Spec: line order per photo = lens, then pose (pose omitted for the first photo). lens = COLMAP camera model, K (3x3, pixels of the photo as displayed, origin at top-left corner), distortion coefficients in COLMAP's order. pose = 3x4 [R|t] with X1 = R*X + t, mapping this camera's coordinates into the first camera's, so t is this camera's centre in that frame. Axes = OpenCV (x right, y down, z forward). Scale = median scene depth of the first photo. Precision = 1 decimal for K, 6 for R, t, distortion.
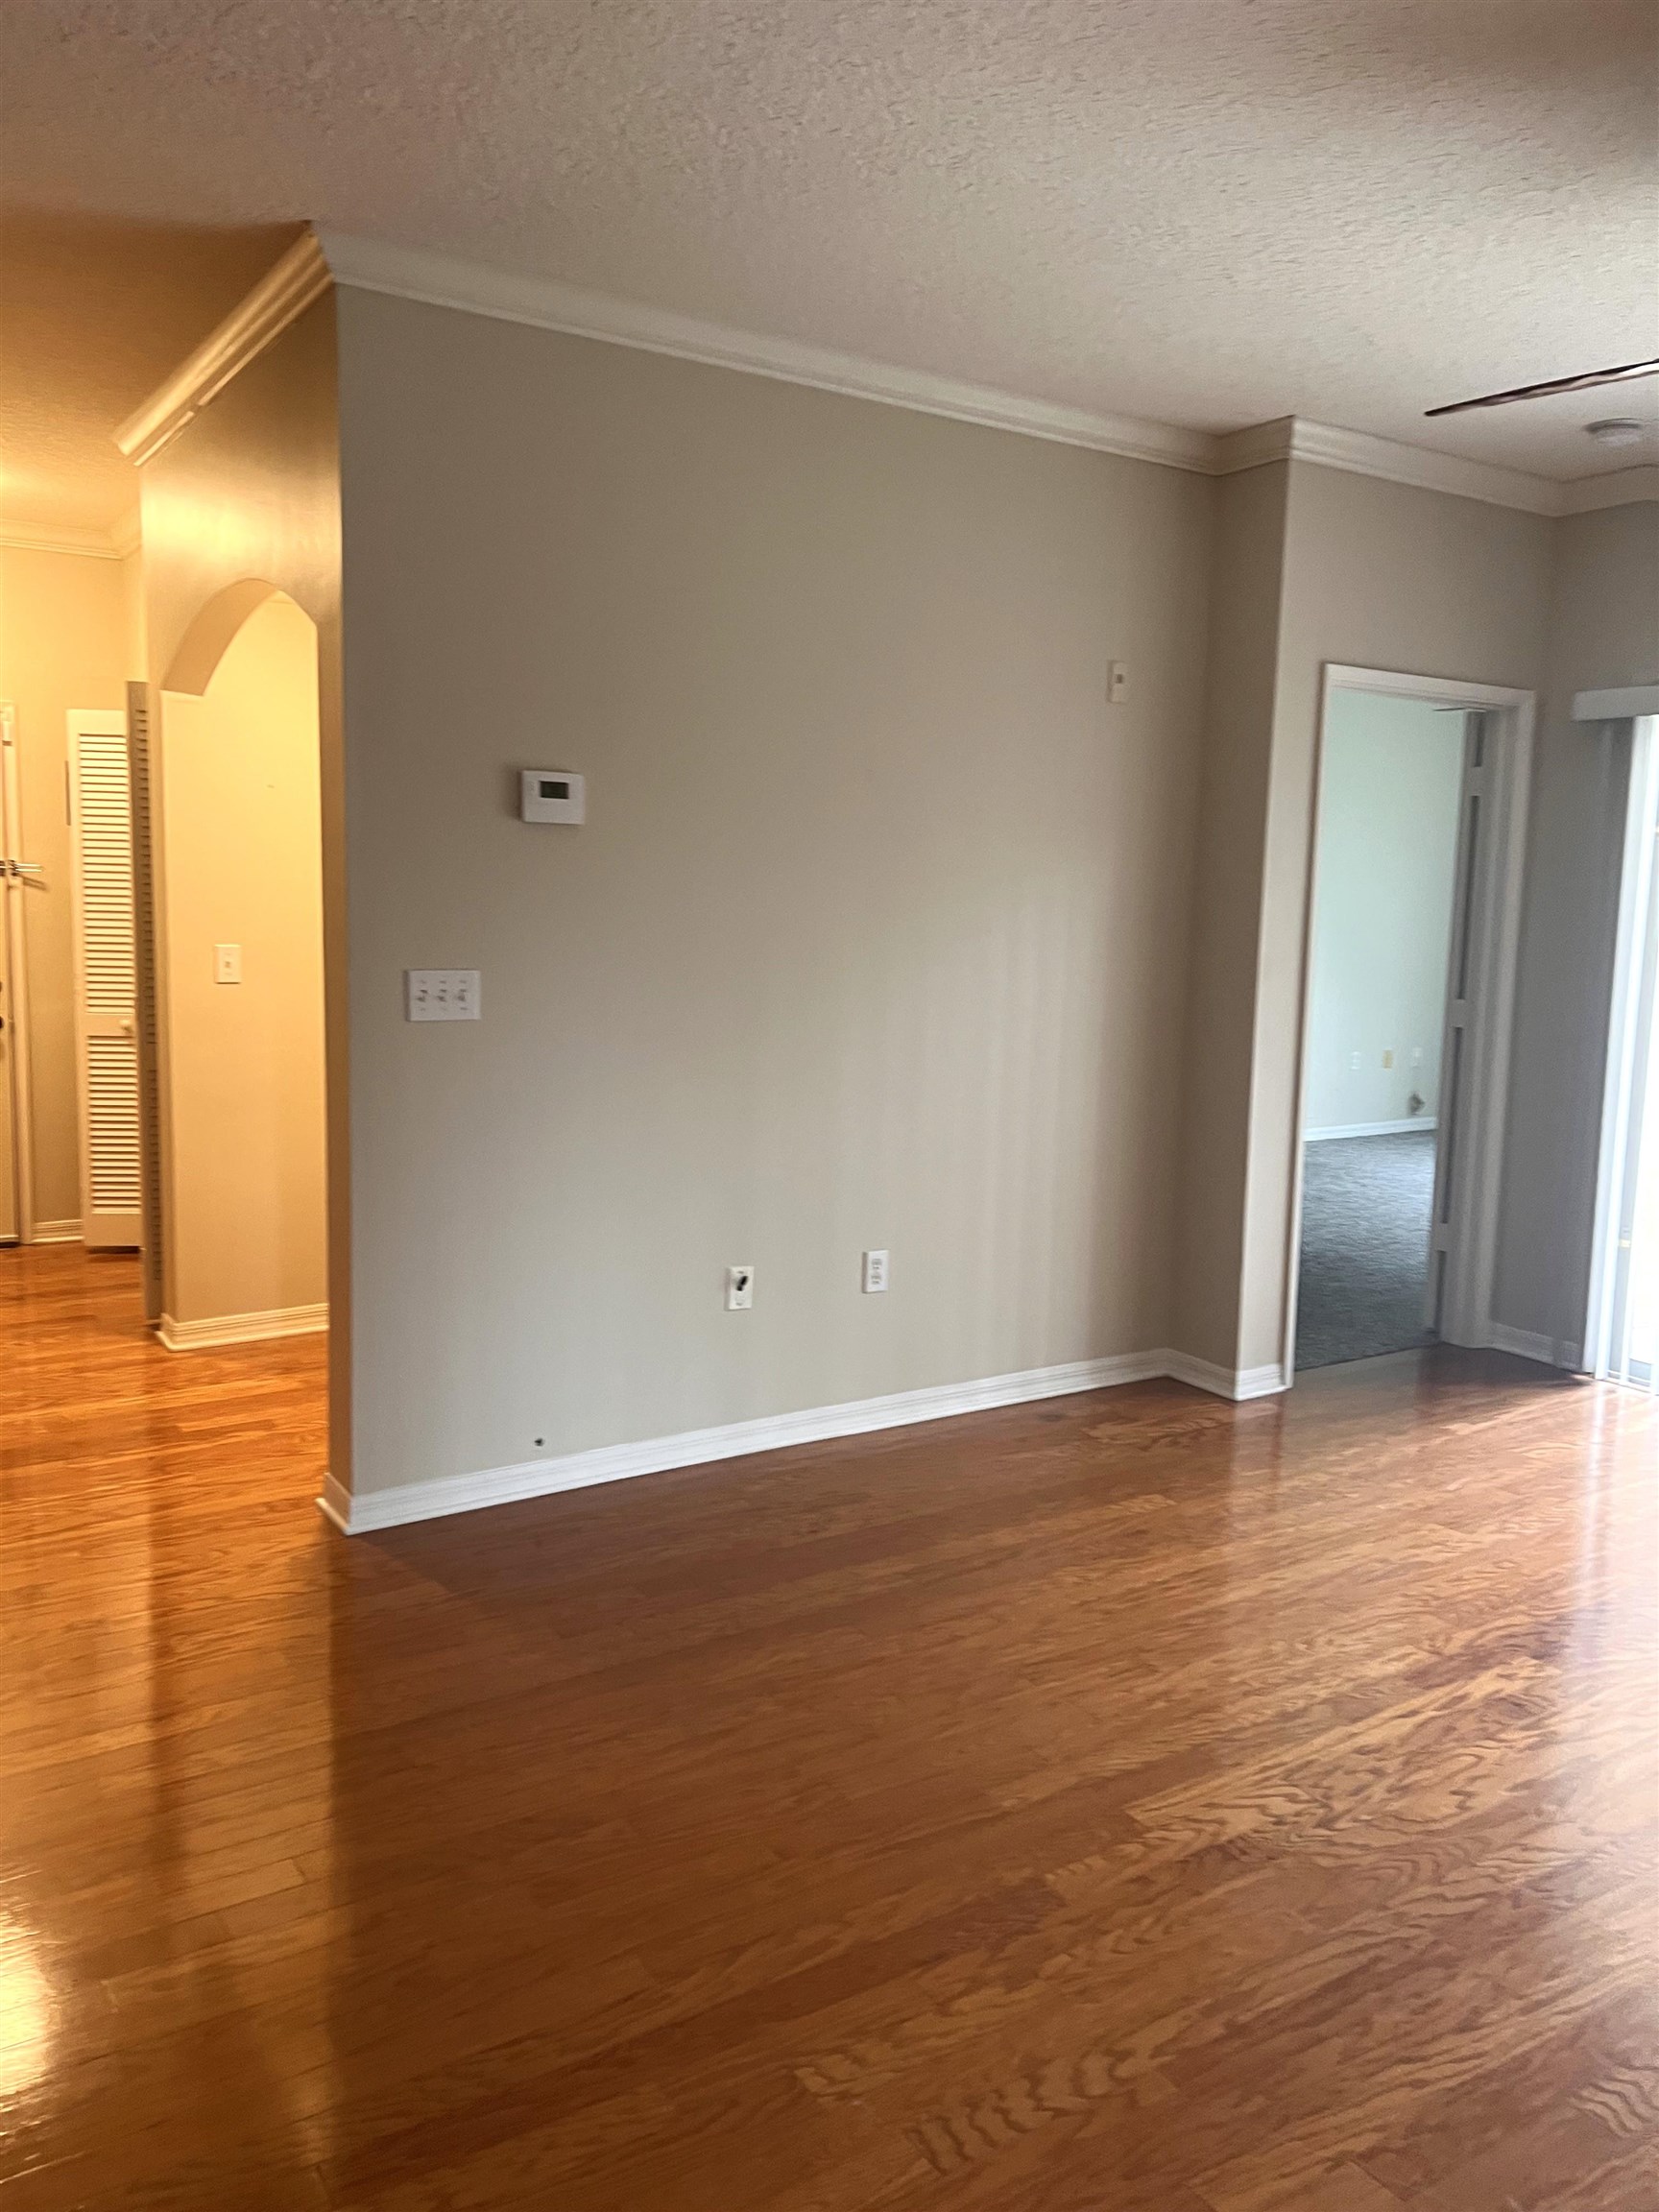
lens RADIAL K [[1660.3, 0, 798.6], [0, 1660.3, 1095.9], [0, 0, 1]] dist [0.048656, -0.062619]
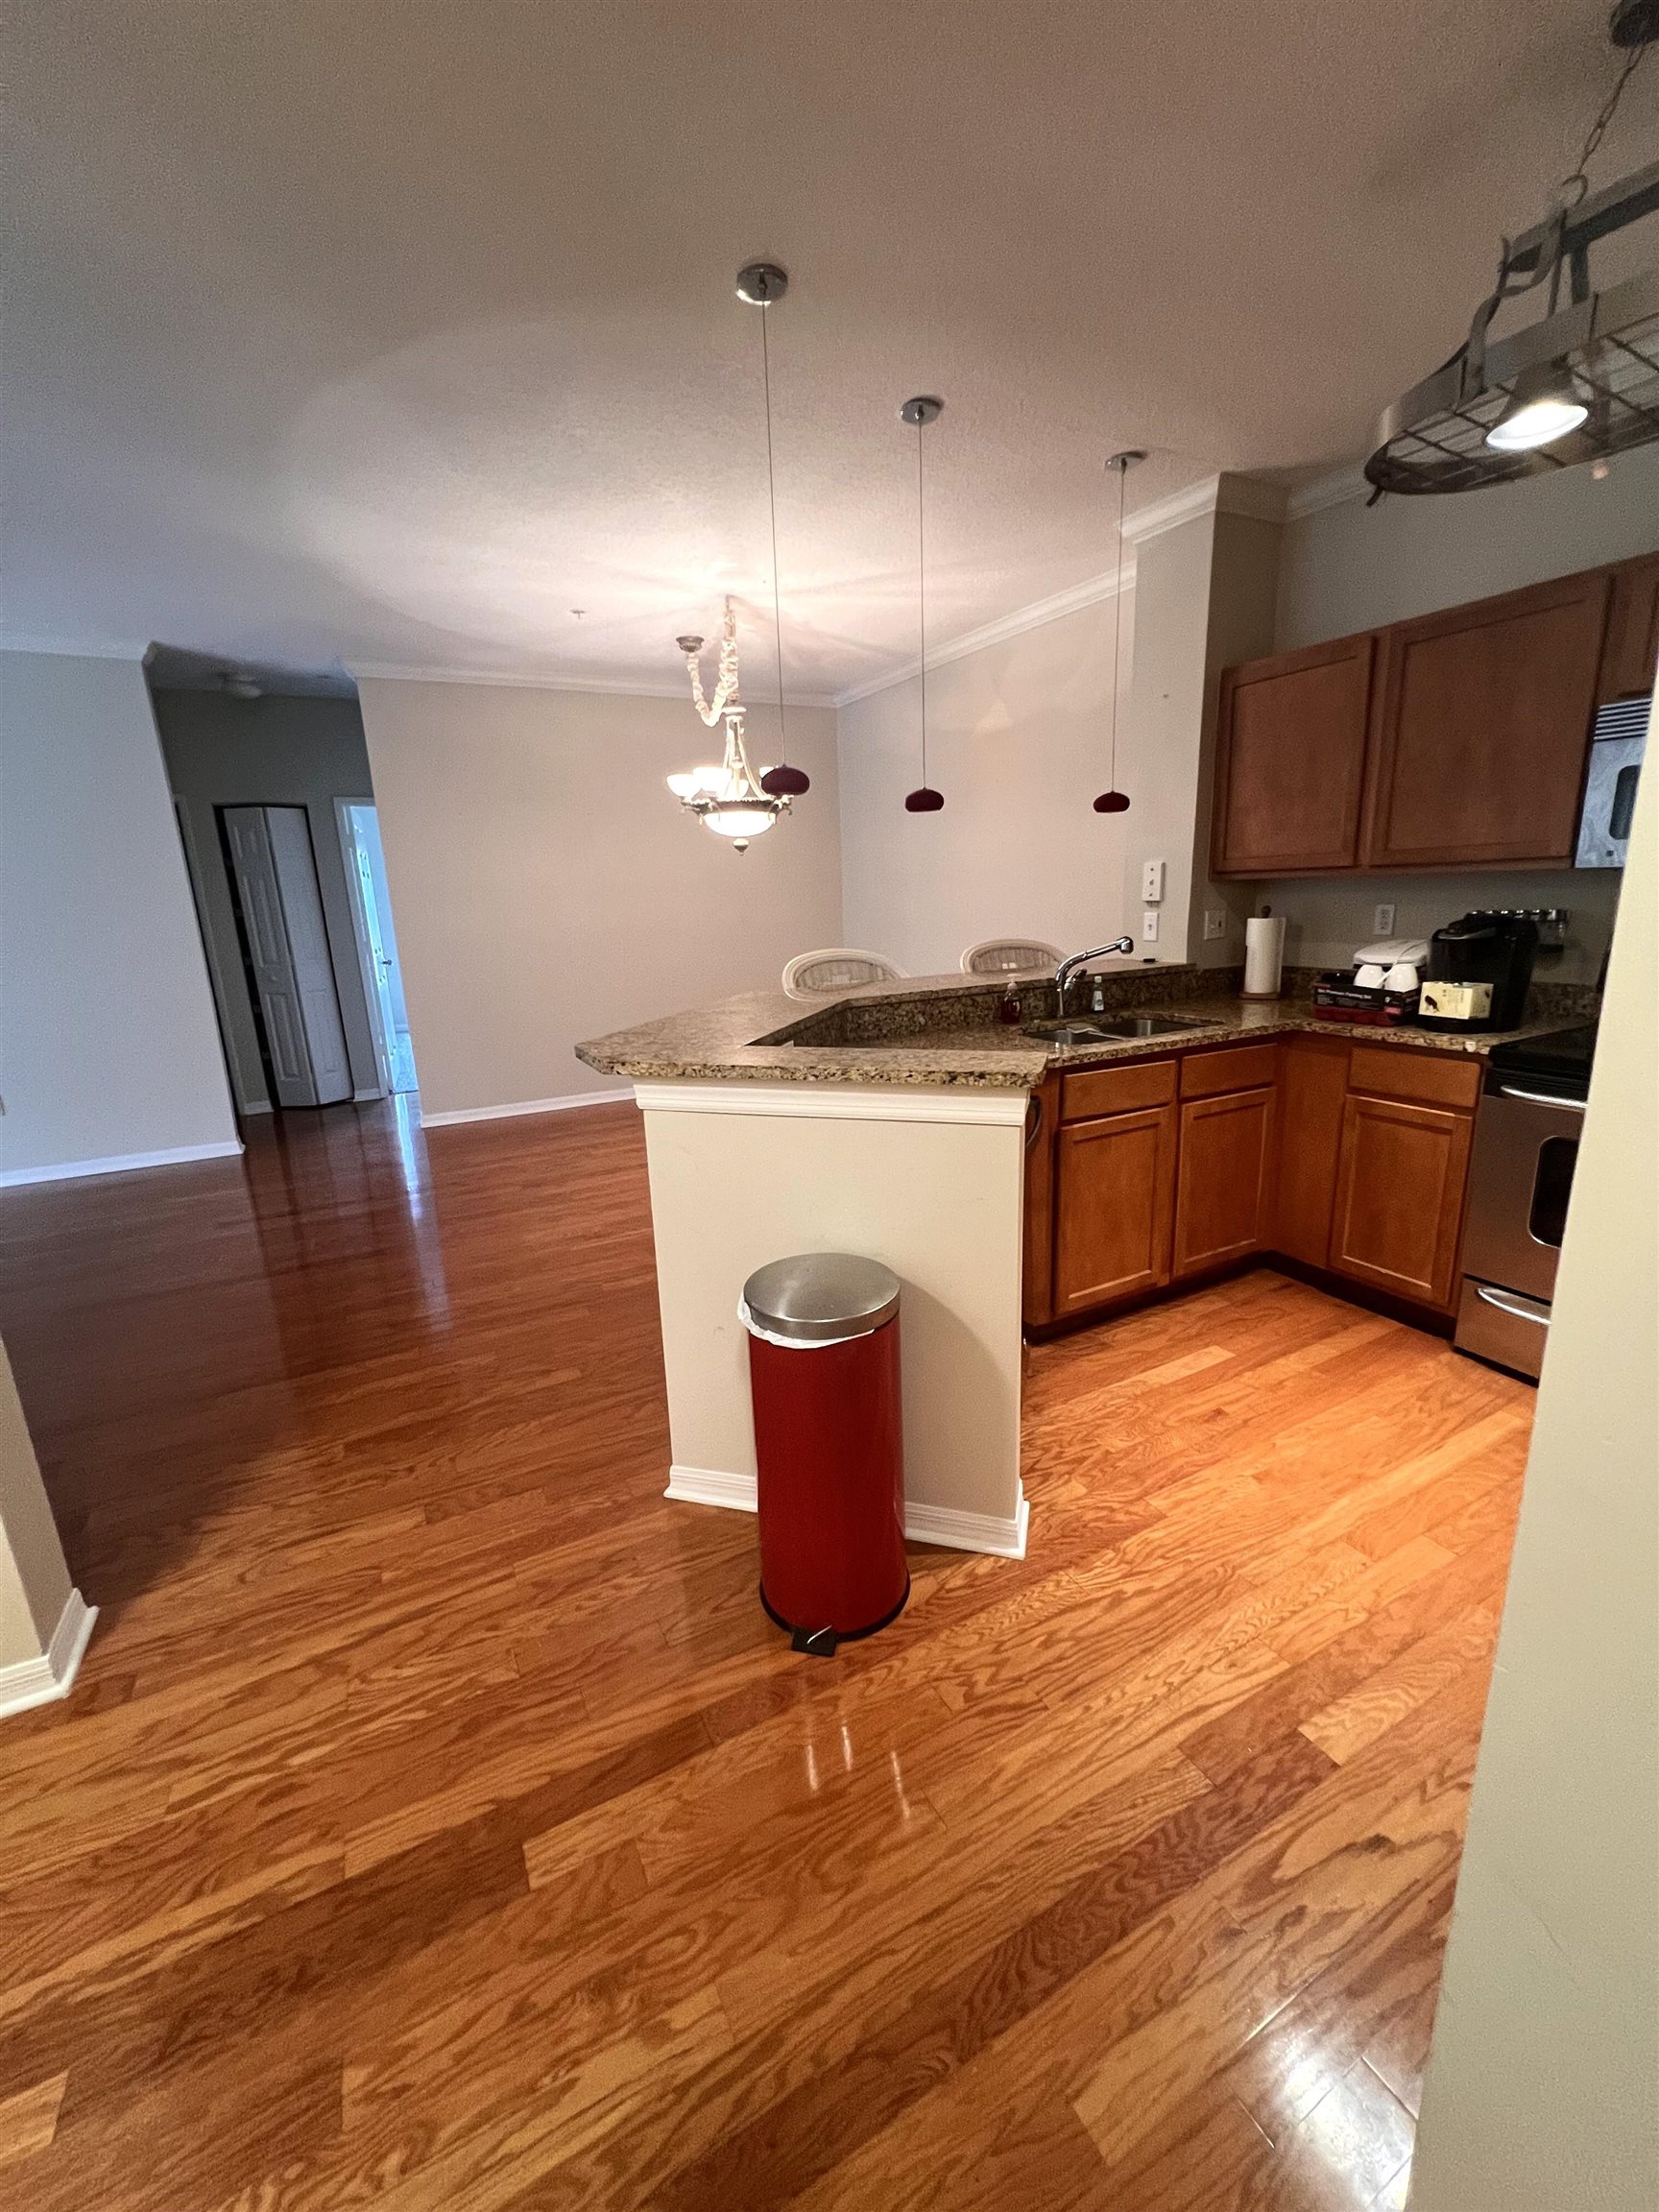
lens RADIAL K [[885.9, 0, 835.0], [0, 885.9, 1103.0], [0, 0, 1]] dist [-0.004115, 0.001374]
pose [[-0.997141, -0.004757, 0.075414, -0.693966], [0.022297, 0.935052, 0.353808, -0.157309], [-0.072199, 0.354478, -0.932273, 1.293152]]
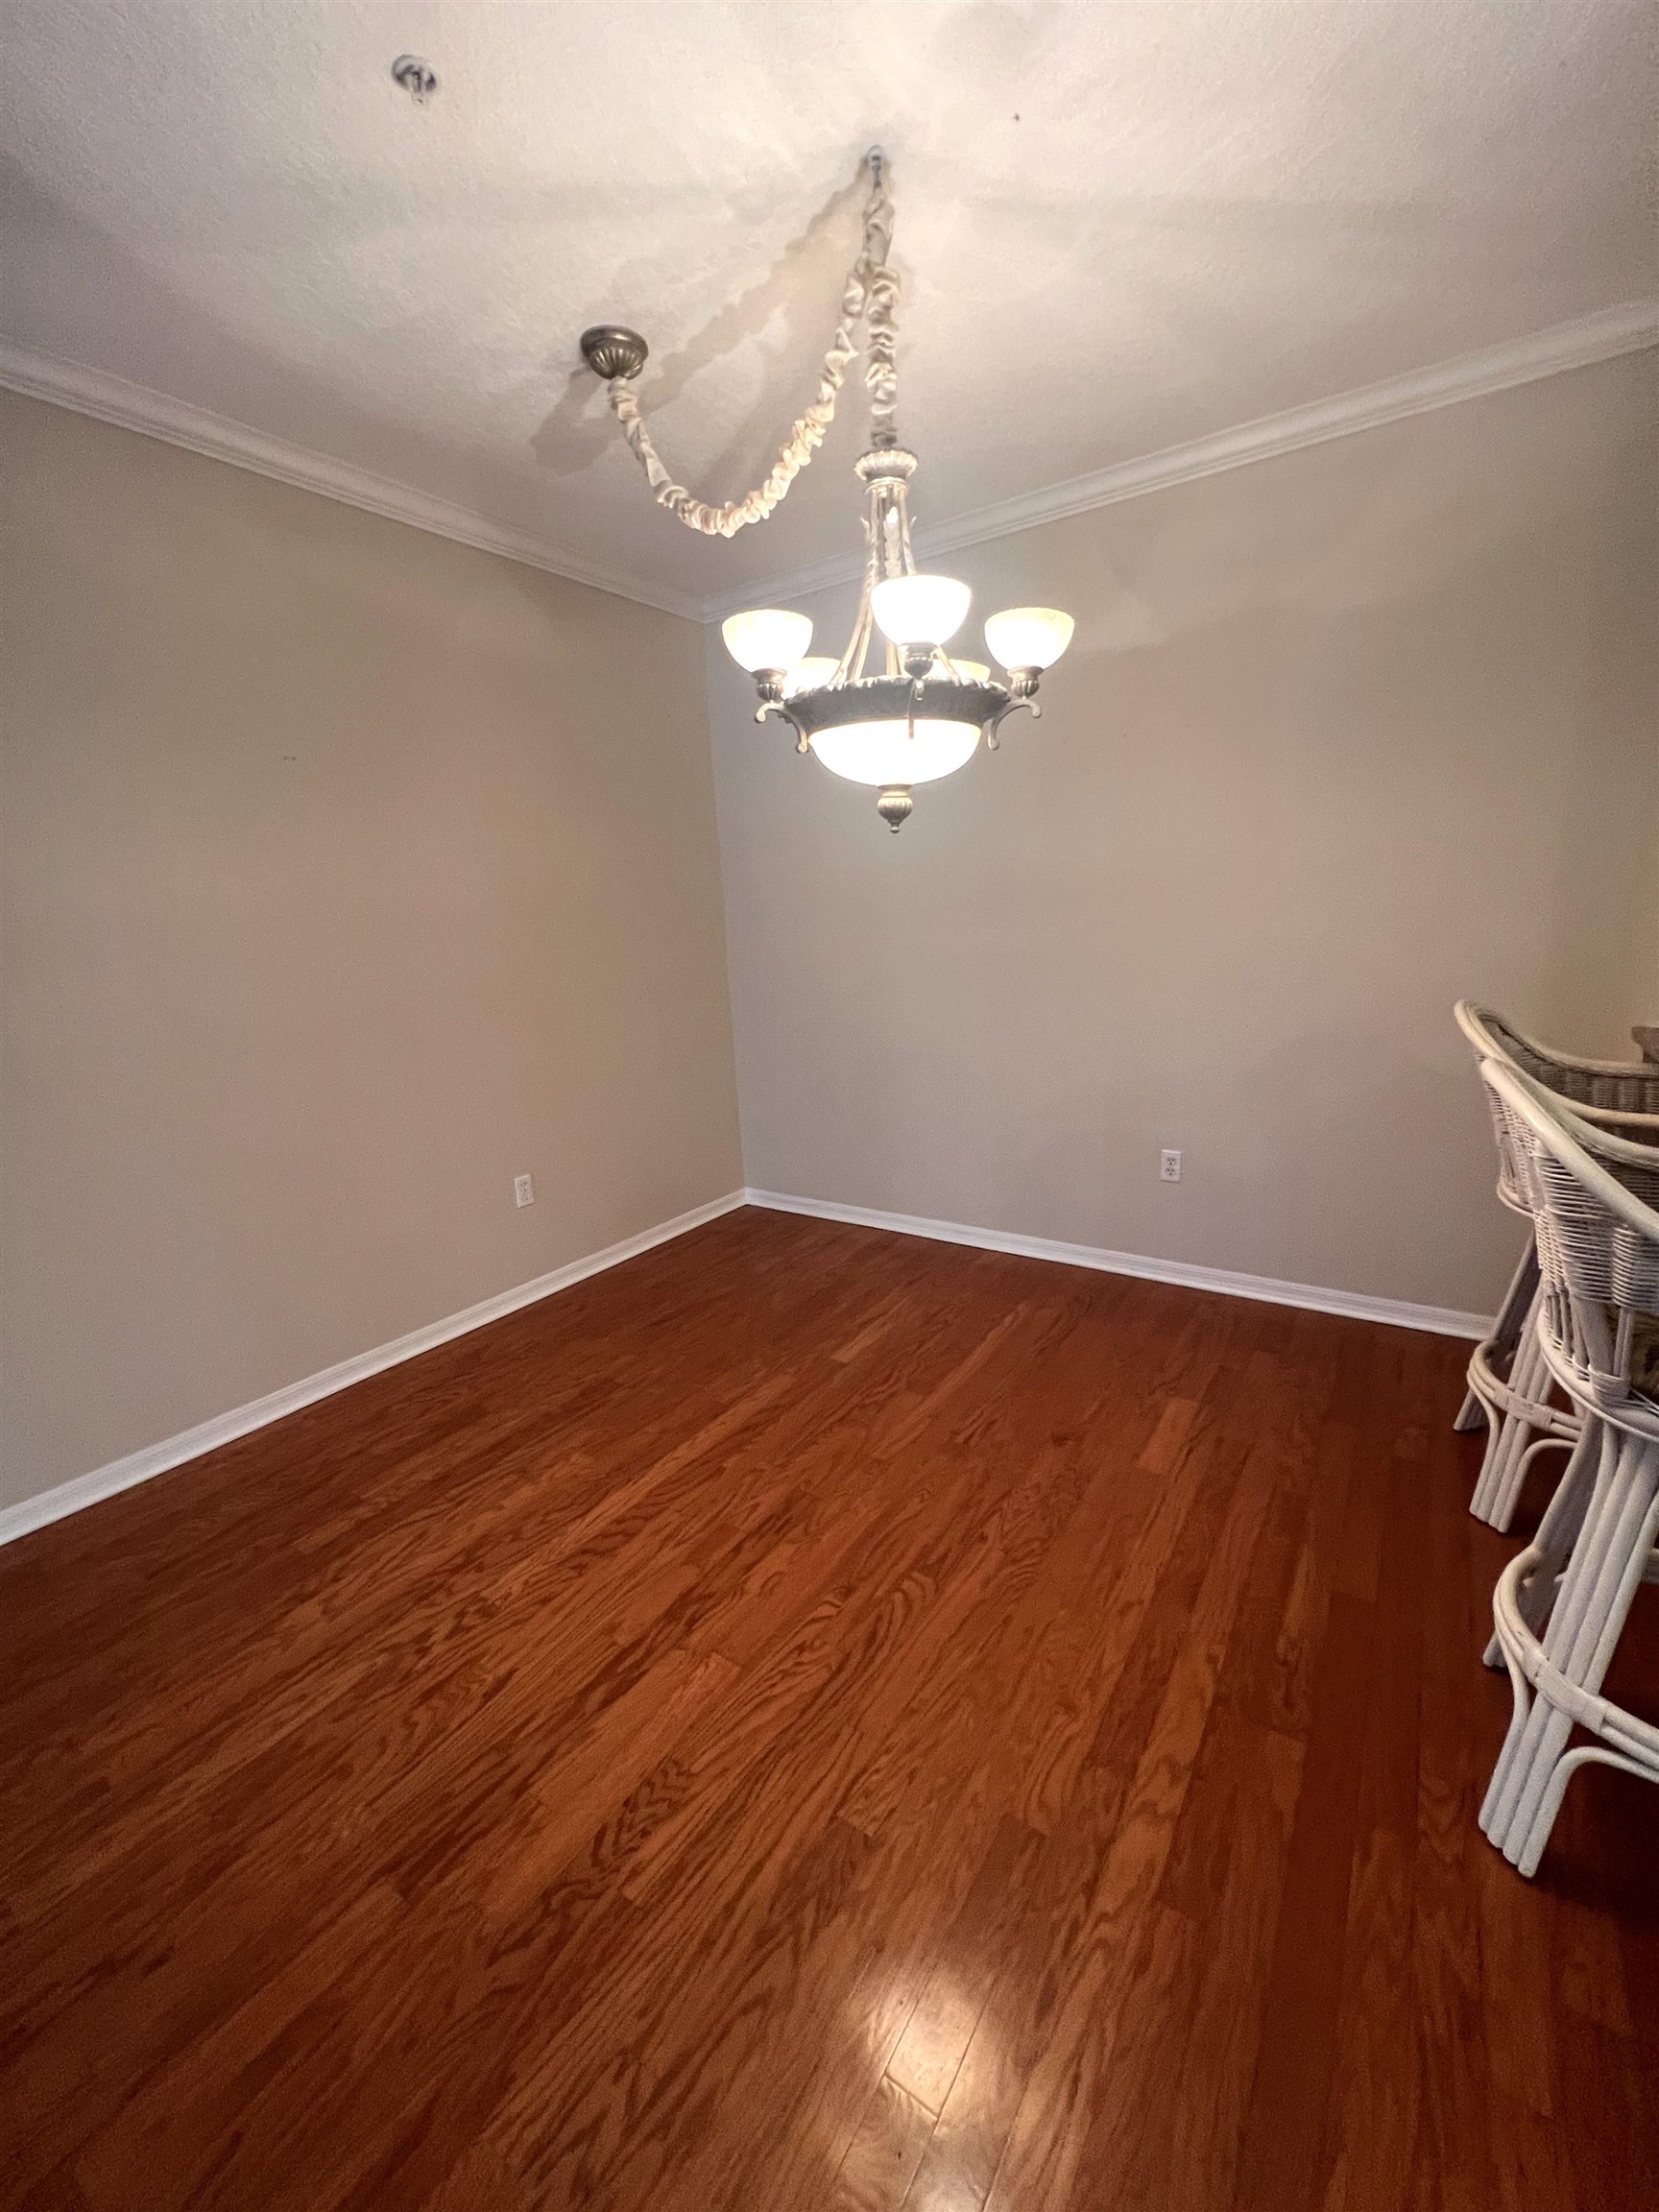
lens RADIAL K [[885.9, 0, 835.9], [0, 885.9, 1100.0], [0, 0, 1]] dist [-0.004115, 0.001374]
pose [[-0.918147, 0.106018, -0.381794, -0.260928], [-0.020895, 0.949247, 0.313838, -0.066993], [0.395689, 0.296126, -0.869332, 0.568656]]
